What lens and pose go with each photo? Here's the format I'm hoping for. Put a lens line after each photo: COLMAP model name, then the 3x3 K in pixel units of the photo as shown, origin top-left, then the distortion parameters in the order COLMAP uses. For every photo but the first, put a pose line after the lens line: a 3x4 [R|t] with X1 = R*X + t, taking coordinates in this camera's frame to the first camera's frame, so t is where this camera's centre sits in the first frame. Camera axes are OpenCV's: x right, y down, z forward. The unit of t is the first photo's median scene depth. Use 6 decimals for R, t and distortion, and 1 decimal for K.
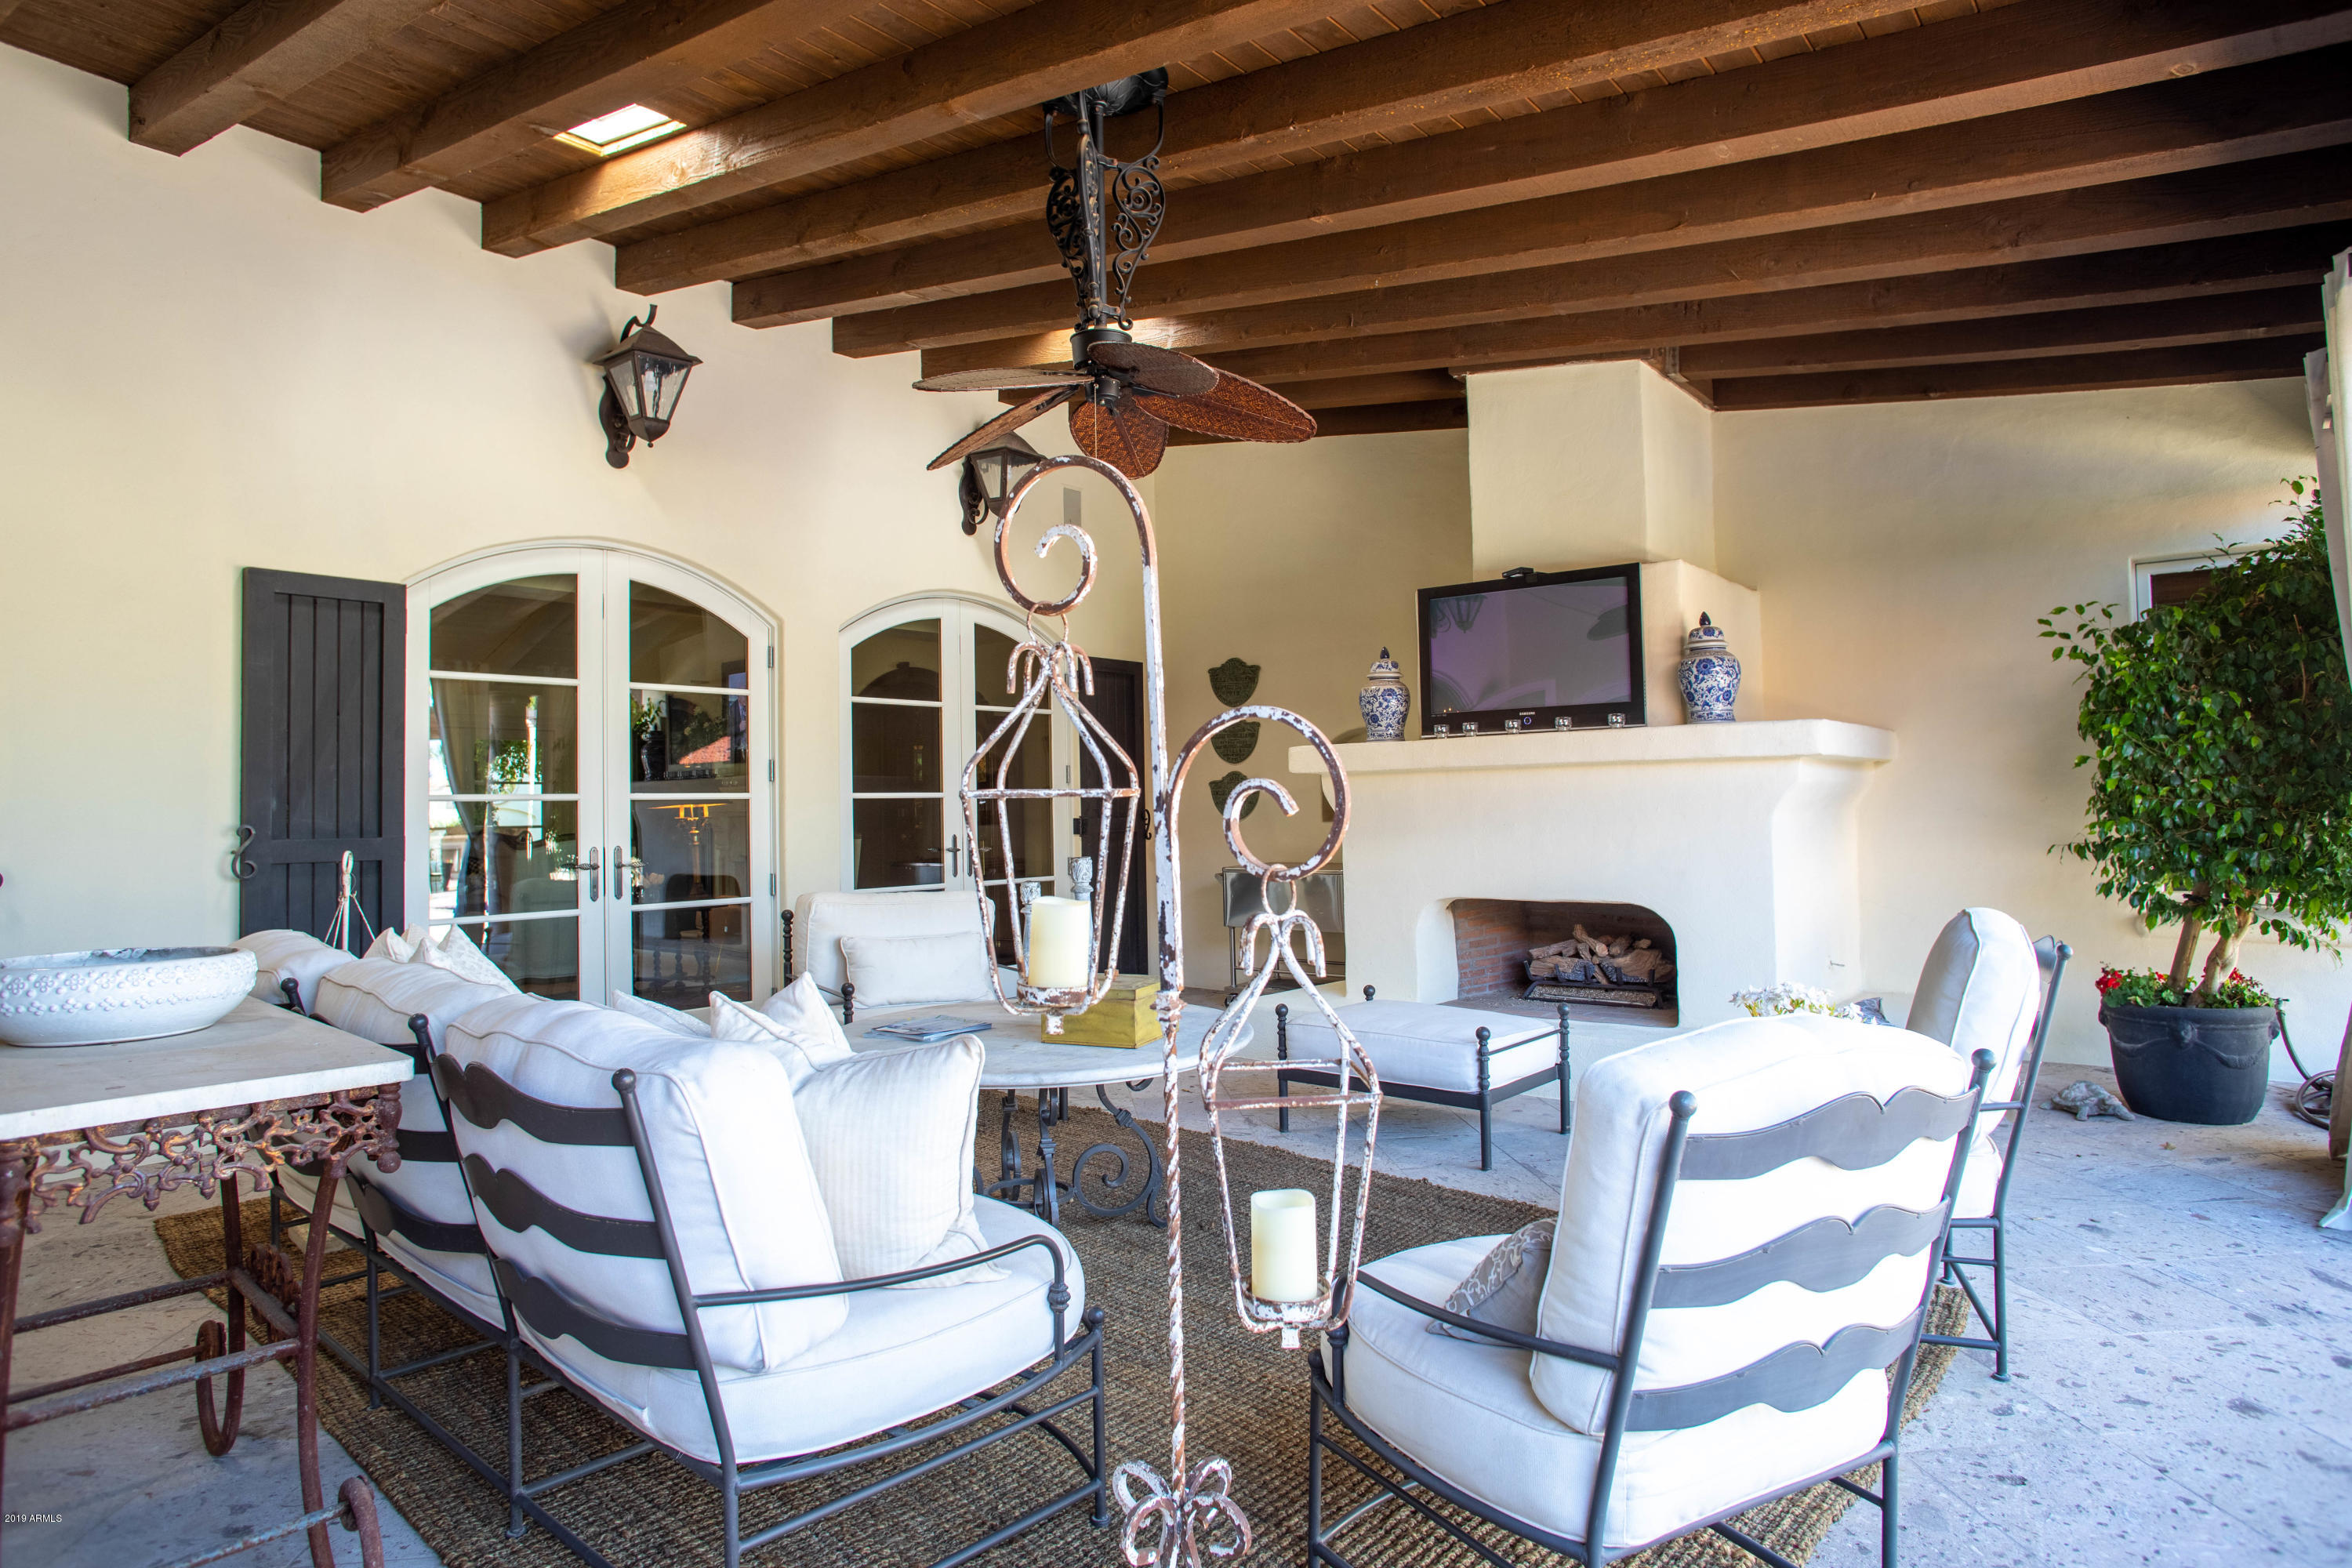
lens RADIAL K [[1263.0, 0, 1287.2], [0, 1263.0, 779.9], [0, 0, 1]] dist [-0.072269, 0.060740]
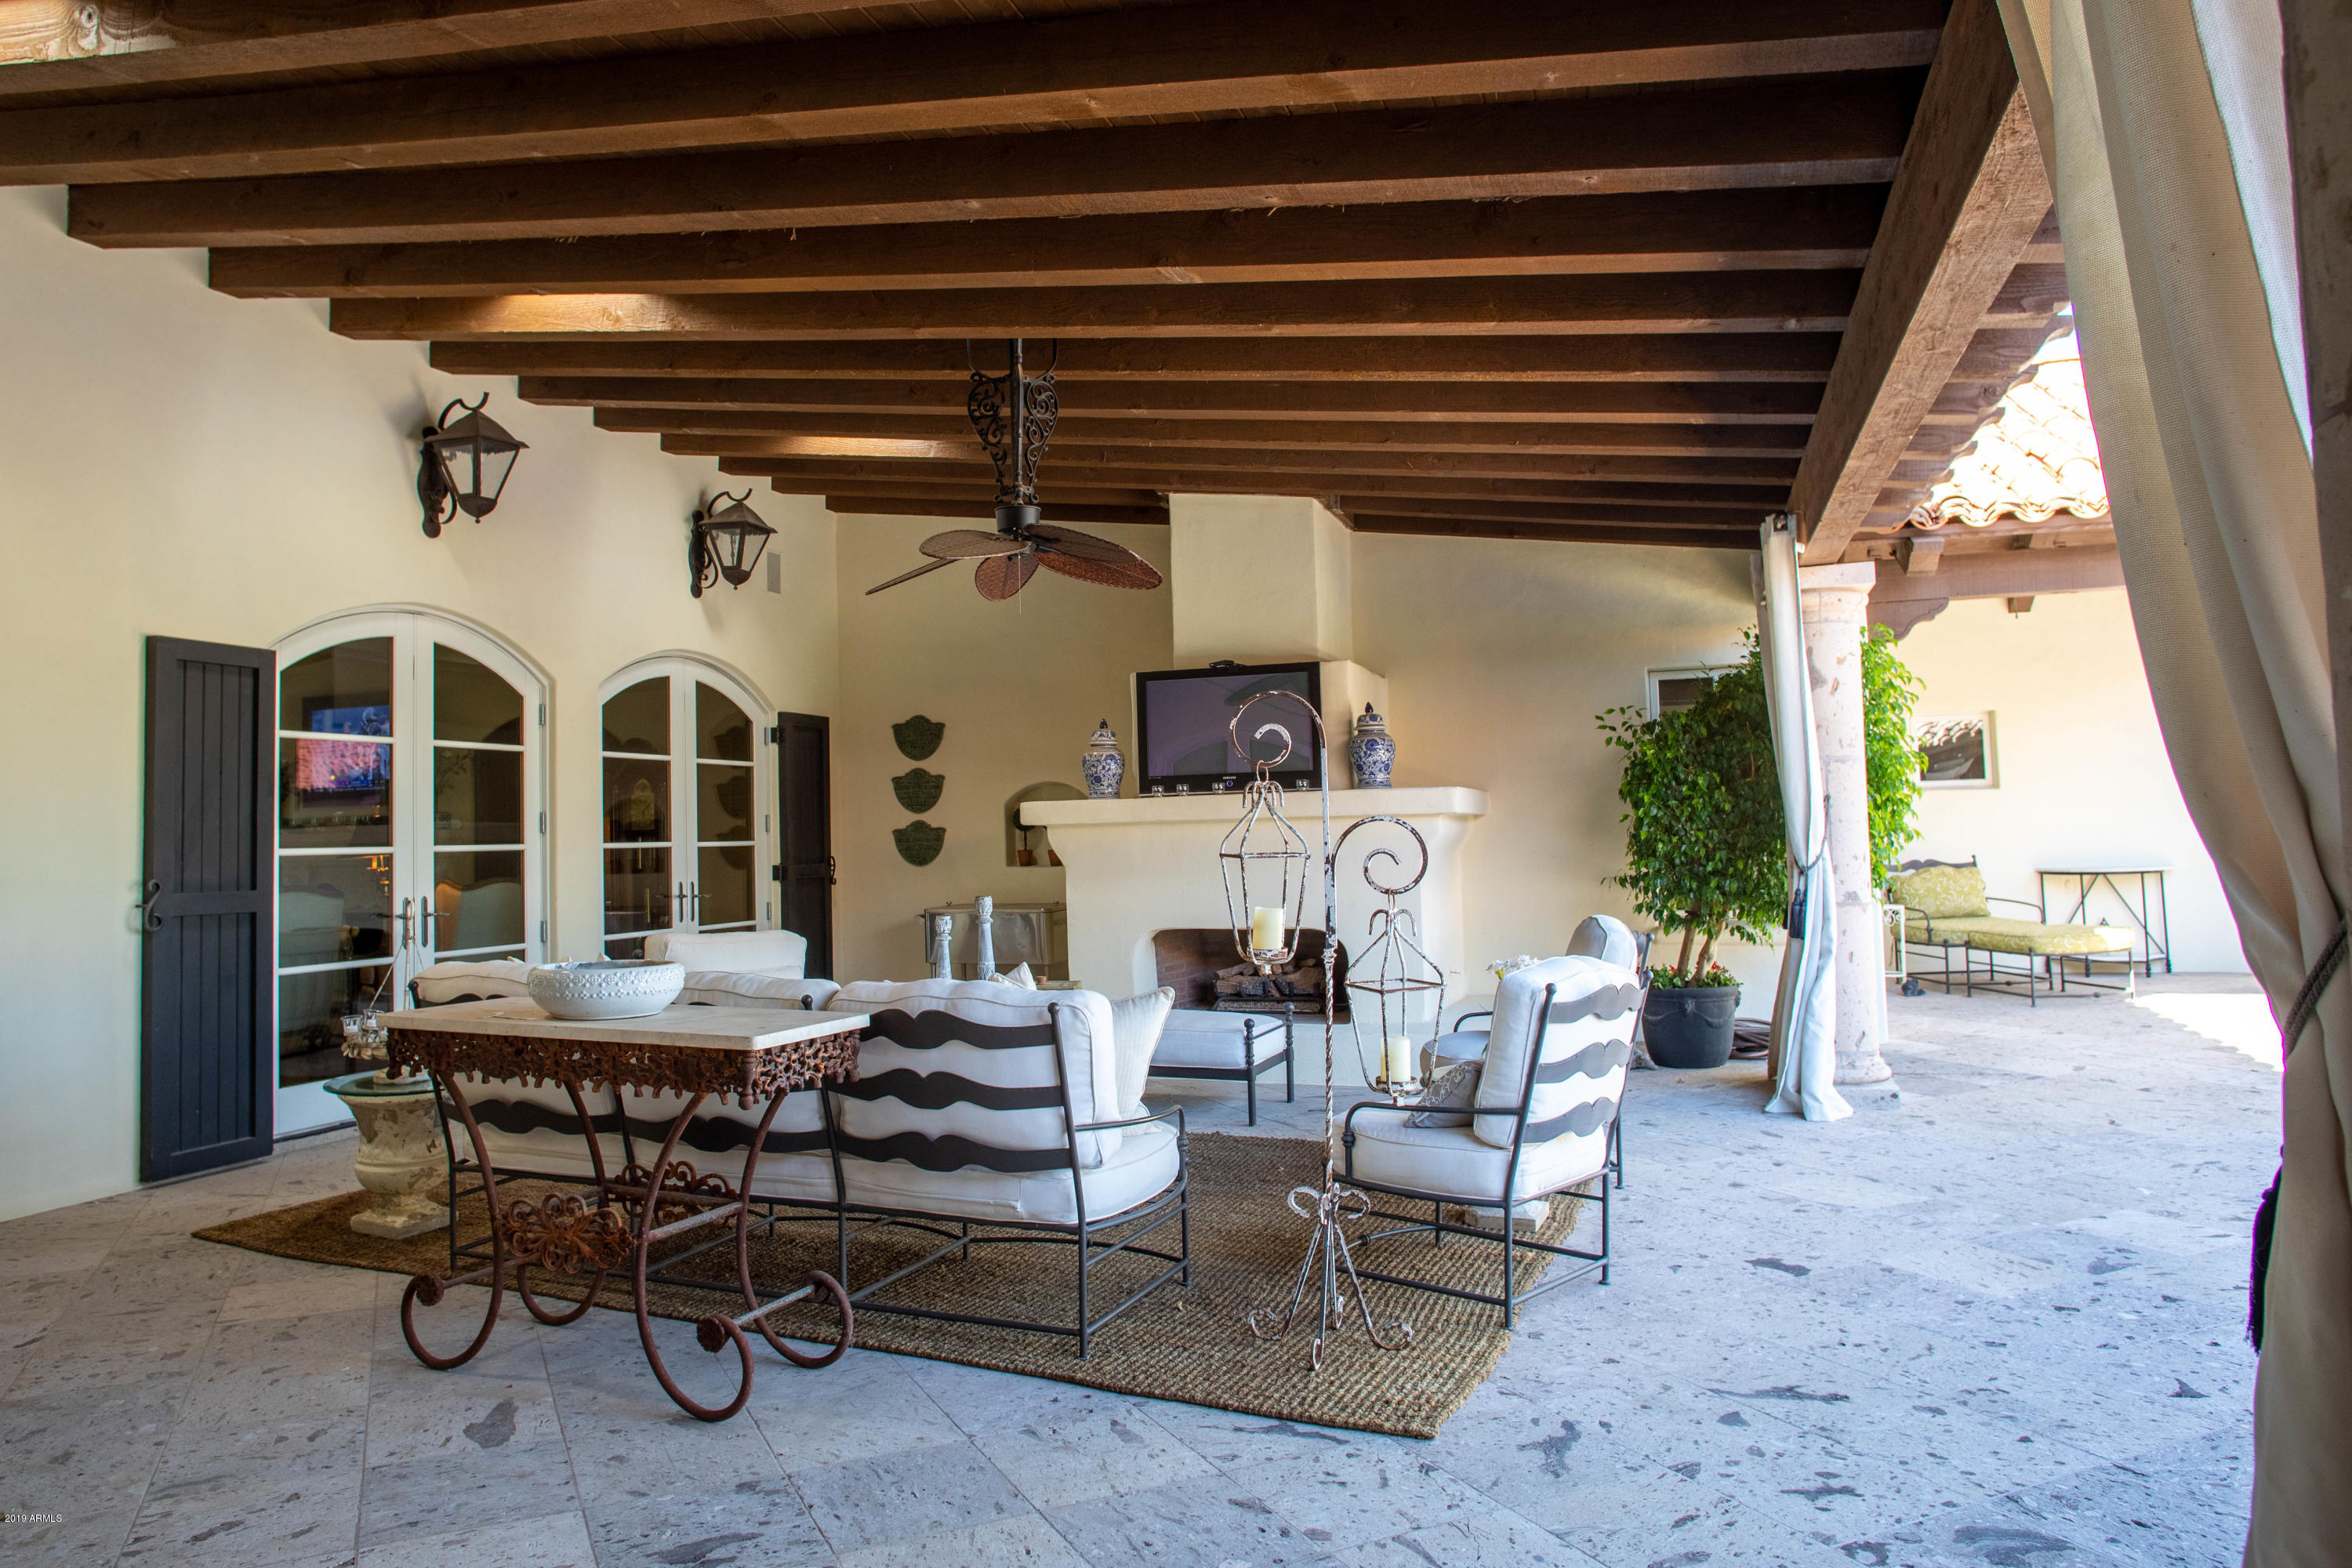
lens RADIAL K [[1263.0, 0, 1287.2], [0, 1263.0, 779.9], [0, 0, 1]] dist [-0.072269, 0.060740]
pose [[0.942558, 0.011690, 0.333839, -0.203289], [-0.000497, 0.999436, -0.033592, -0.010346], [-0.334043, 0.031496, 0.942031, -0.227568]]
